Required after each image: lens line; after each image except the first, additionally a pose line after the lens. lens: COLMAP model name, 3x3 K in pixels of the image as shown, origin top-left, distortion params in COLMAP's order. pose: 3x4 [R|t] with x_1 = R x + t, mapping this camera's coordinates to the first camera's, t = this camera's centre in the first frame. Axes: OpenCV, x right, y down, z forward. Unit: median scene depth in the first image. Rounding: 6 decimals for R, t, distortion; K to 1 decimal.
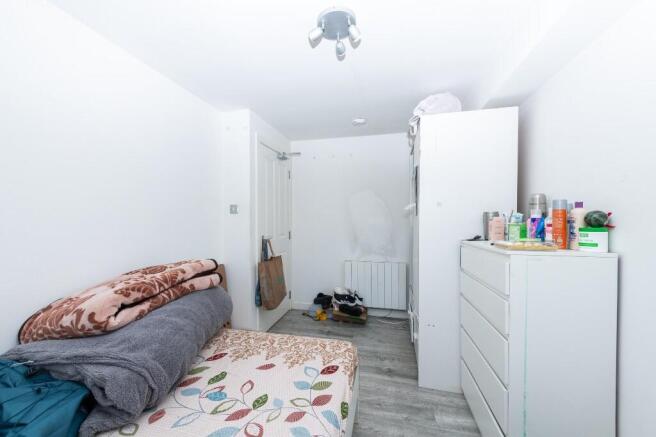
lens RADIAL K [[262.7, 0, 330.5], [0, 262.7, 221.1], [0, 0, 1]] dist [0.011154, -0.004094]
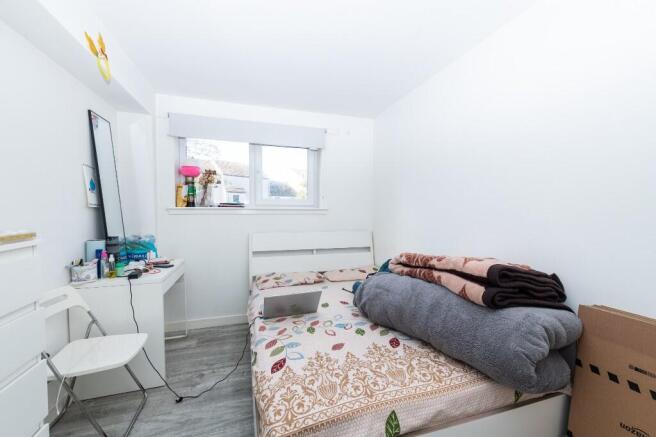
lens RADIAL K [[262.7, 0, 324.8], [0, 262.7, 218.7], [0, 0, 1]] dist [0.011154, -0.004094]
pose [[-0.874374, 0.009766, -0.485155, 0.286547], [-0.005336, 0.999544, 0.029737, 0.020823], [0.485224, 0.028590, -0.873923, 1.790019]]
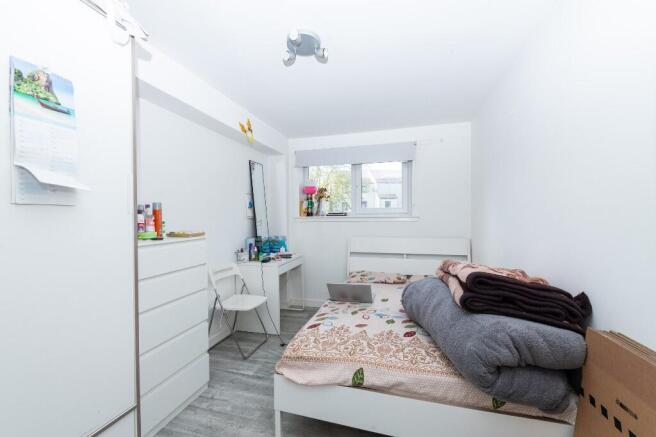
lens RADIAL K [[262.7, 0, 327.1], [0, 262.7, 215.8], [0, 0, 1]] dist [0.011154, -0.004094]
pose [[-0.997922, 0.008018, 0.063928, -0.154173], [0.007938, 0.999967, -0.001501, -0.002863], [-0.063938, -0.000990, -0.997953, 2.251895]]
